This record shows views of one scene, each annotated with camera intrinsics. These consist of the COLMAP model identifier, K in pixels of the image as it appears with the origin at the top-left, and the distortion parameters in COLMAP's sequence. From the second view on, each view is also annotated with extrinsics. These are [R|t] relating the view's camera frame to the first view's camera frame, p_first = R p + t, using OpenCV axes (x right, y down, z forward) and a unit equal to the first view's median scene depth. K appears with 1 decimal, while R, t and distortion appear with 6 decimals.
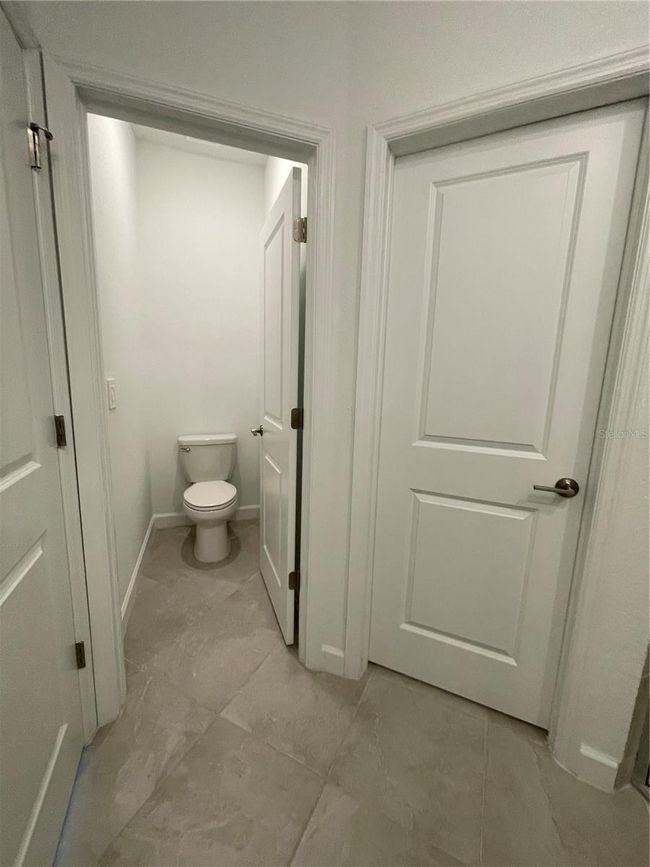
lens RADIAL K [[348.2, 0, 325.5], [0, 348.2, 429.2], [0, 0, 1]] dist [-0.001694, -0.000123]
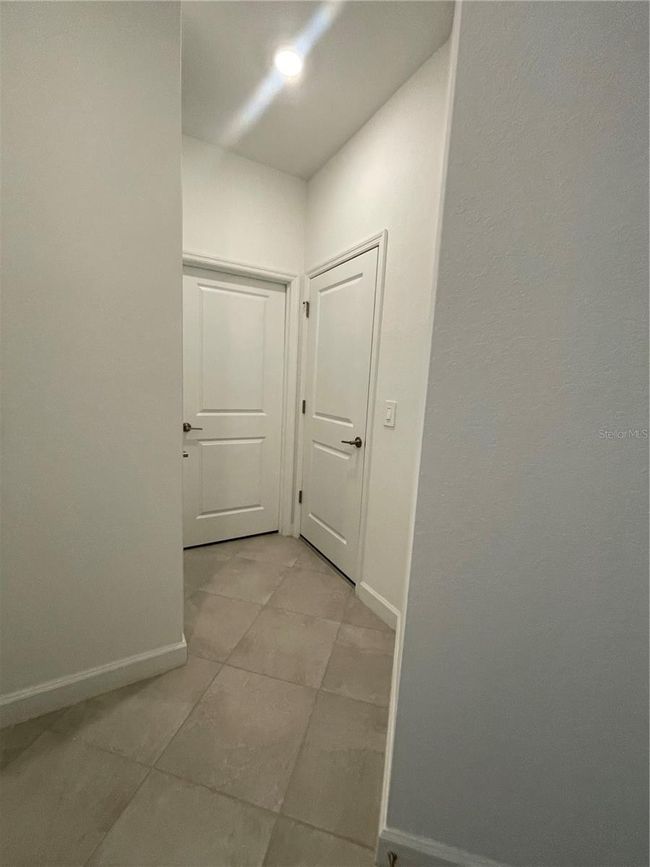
lens RADIAL K [[348.2, 0, 324.1], [0, 348.2, 435.1], [0, 0, 1]] dist [-0.001694, -0.000123]
pose [[0.813507, 0.098468, -0.573159, 1.536413], [-0.119290, 0.992859, 0.001259, 0.141923], [0.569189, 0.067348, 0.819444, -0.617661]]
